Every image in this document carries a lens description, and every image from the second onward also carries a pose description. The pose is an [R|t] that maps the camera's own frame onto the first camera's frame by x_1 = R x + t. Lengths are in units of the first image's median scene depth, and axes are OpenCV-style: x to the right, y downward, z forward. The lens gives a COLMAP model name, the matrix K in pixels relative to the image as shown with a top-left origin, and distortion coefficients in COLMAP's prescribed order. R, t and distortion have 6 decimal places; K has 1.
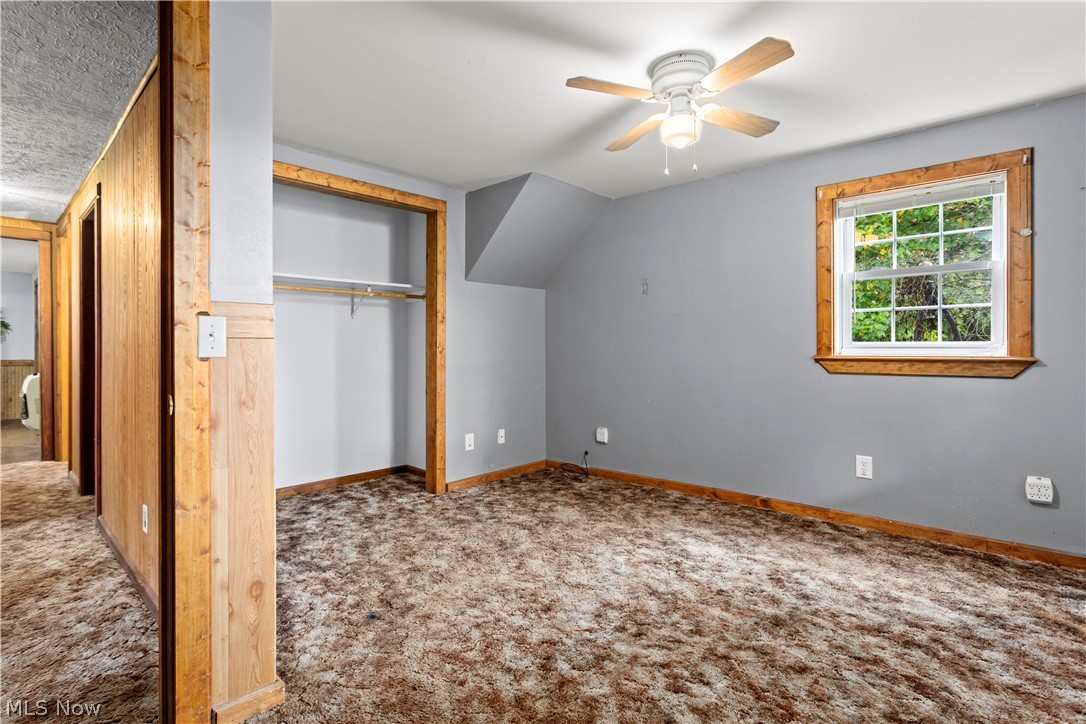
lens RADIAL K [[539.2, 0, 540.3], [0, 539.2, 352.1], [0, 0, 1]] dist [0.001240, 0.000809]
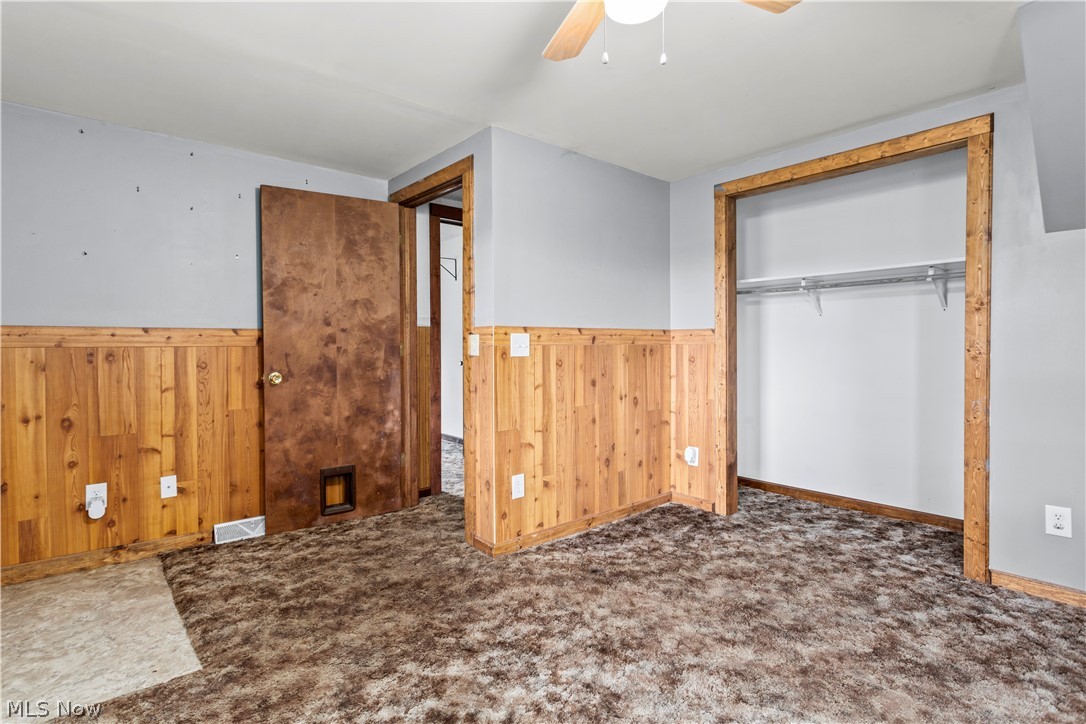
lens RADIAL K [[539.2, 0, 540.3], [0, 539.2, 352.1], [0, 0, 1]] dist [0.001240, 0.000809]
pose [[-0.115411, 0.015781, -0.993192, 0.646675], [-0.005037, 0.999852, 0.016472, -0.018054], [0.993305, 0.006903, -0.115314, 0.722307]]
